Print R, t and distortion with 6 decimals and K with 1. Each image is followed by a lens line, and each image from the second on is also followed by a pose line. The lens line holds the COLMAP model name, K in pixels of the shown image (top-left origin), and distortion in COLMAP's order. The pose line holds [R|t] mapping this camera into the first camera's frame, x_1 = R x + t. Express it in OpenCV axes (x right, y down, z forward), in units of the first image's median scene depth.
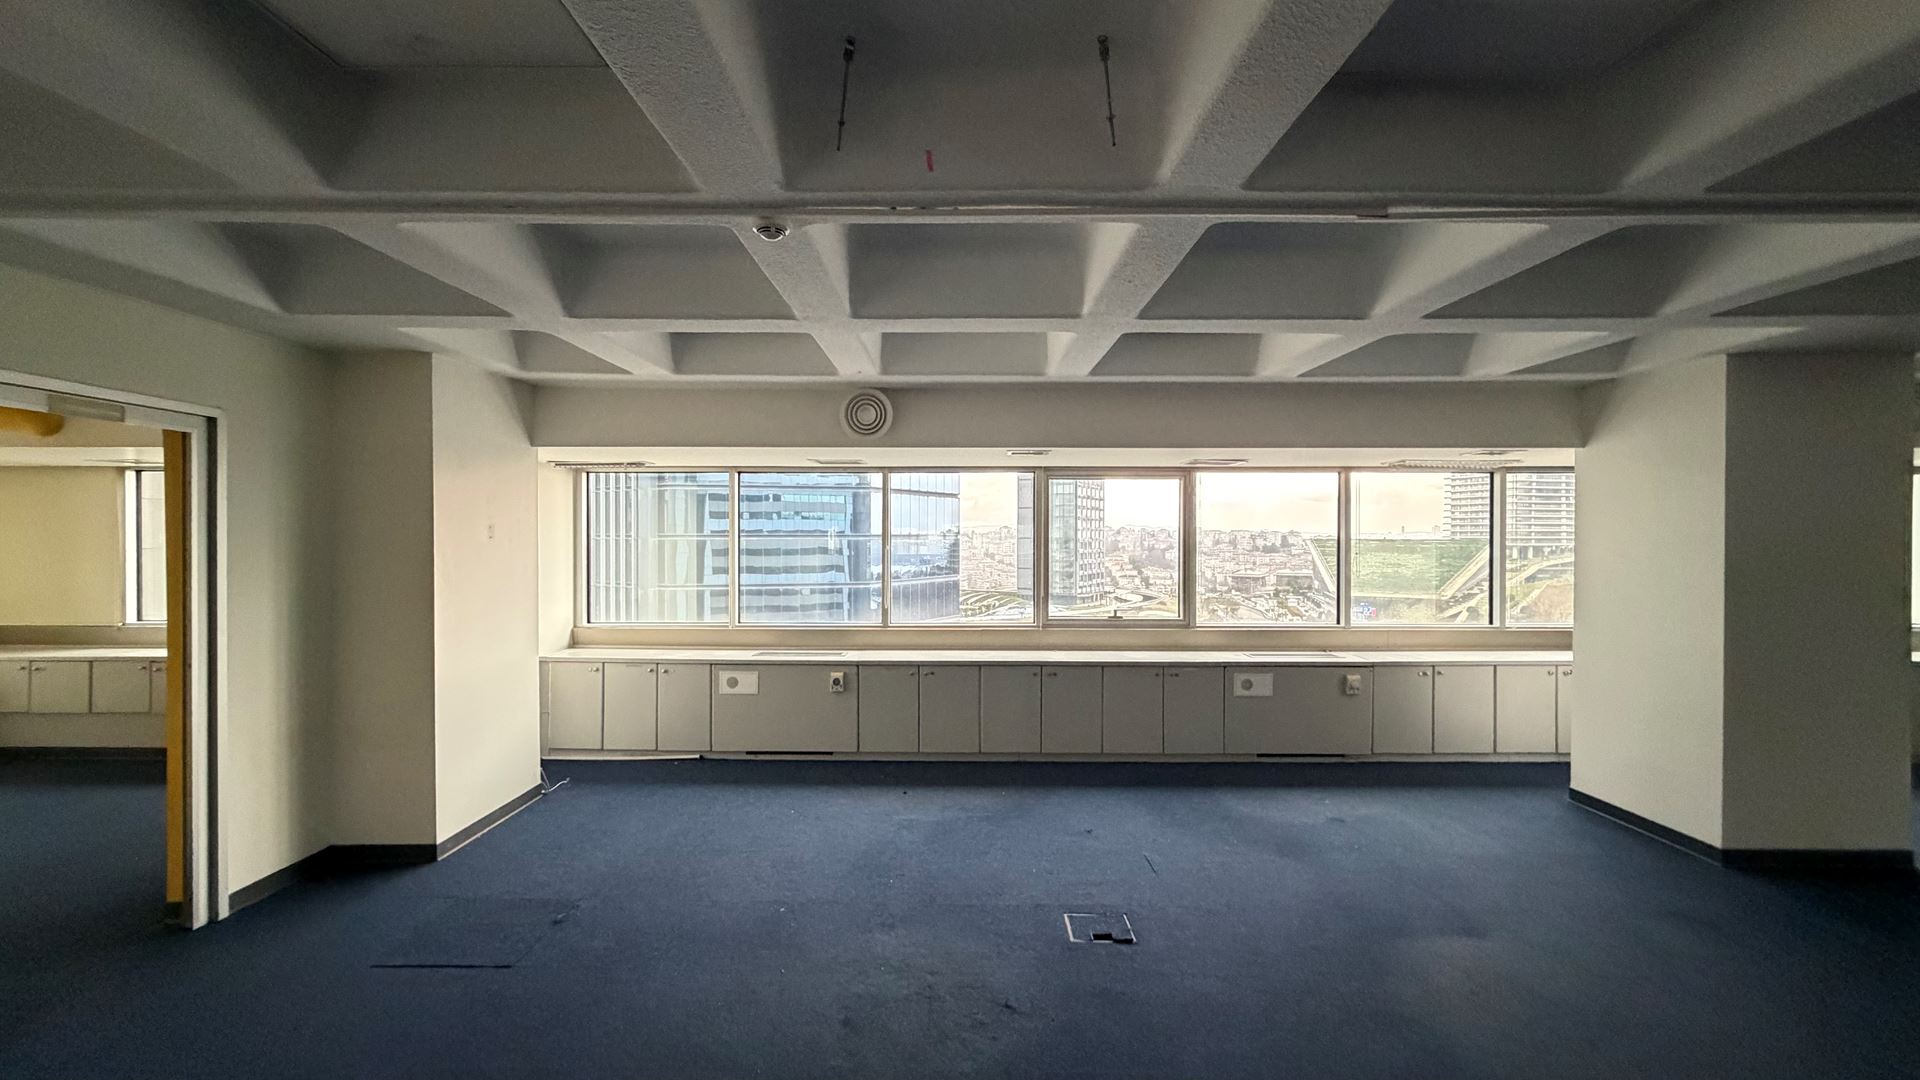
lens RADIAL K [[767.3, 0, 960.0], [0, 767.3, 540.0], [0, 0, 1]] dist [0.000129, -0.000078]
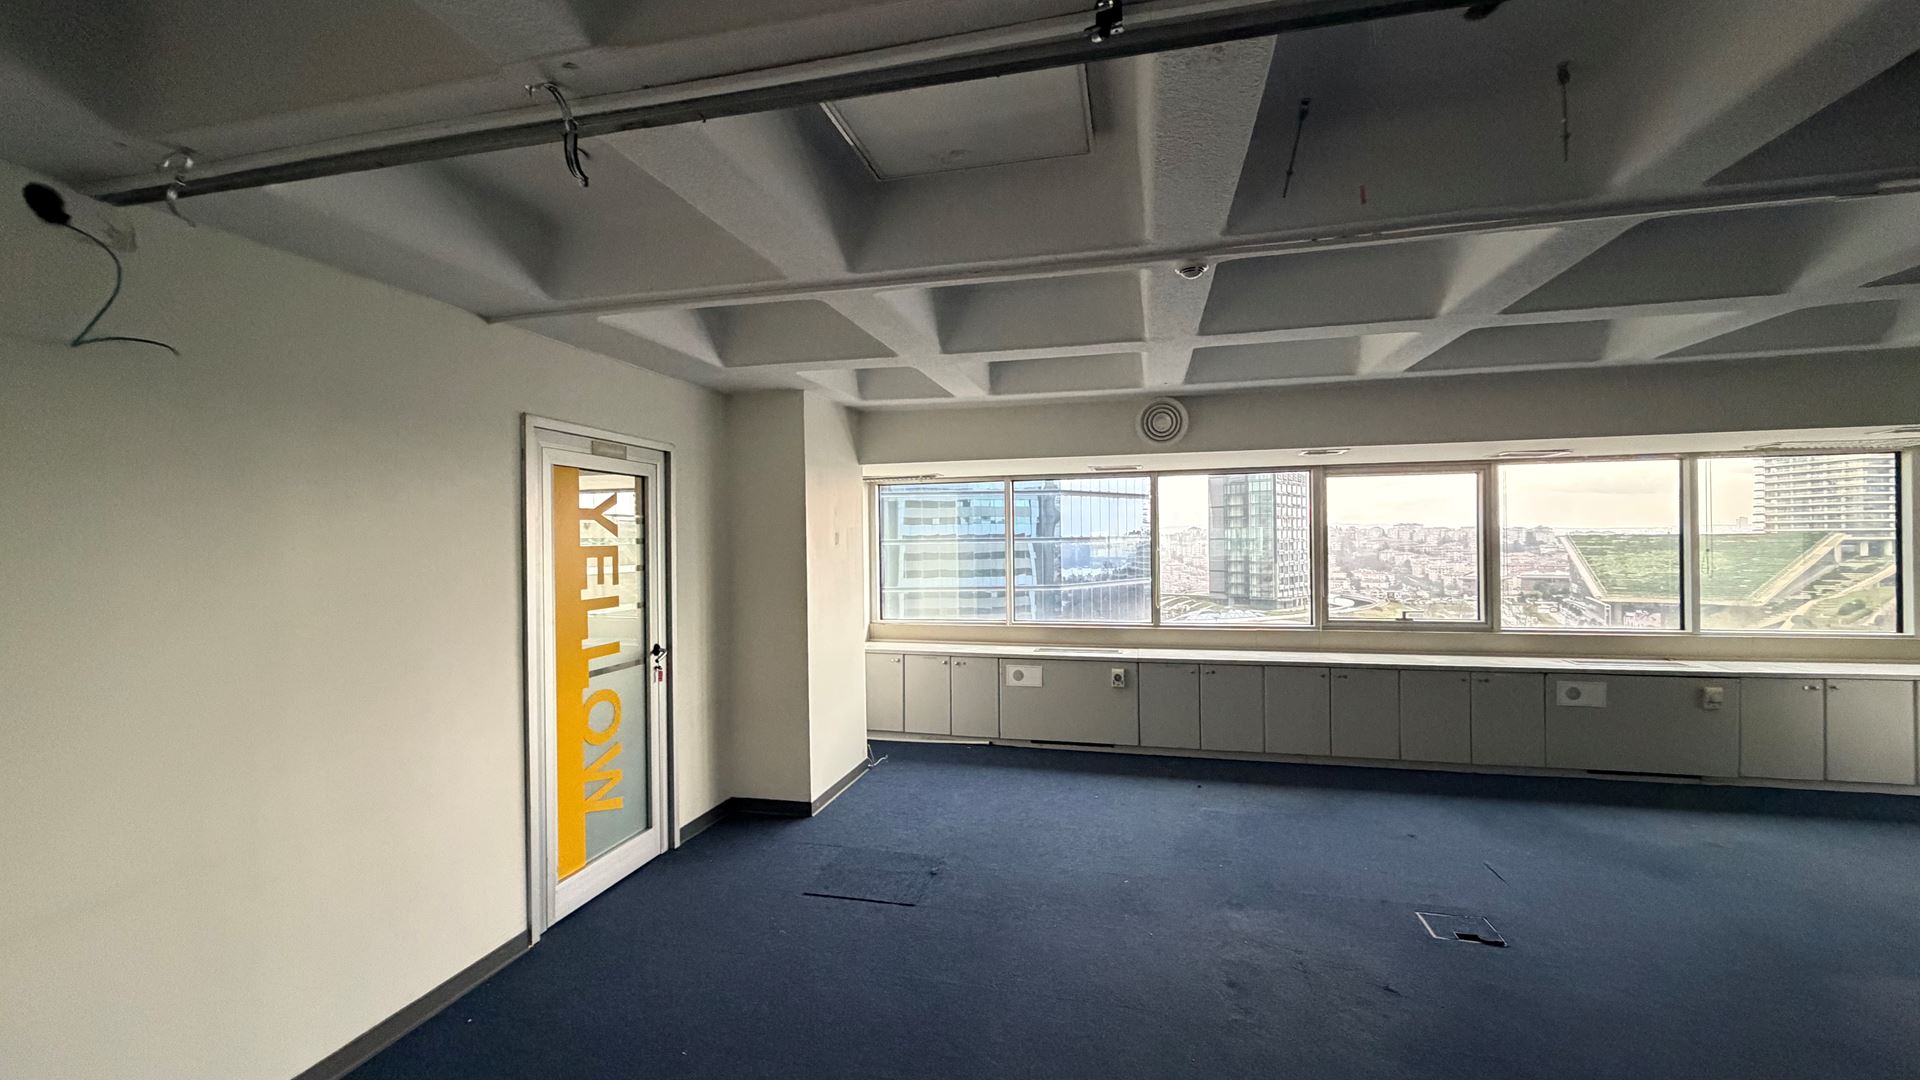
lens RADIAL K [[767.3, 0, 960.0], [0, 767.3, 540.0], [0, 0, 1]] dist [0.000129, -0.000078]
pose [[0.971054, -0.013597, -0.238473, -0.118695], [0.012642, 0.999905, -0.005536, -0.000283], [0.238526, 0.002361, 0.971133, -0.070852]]
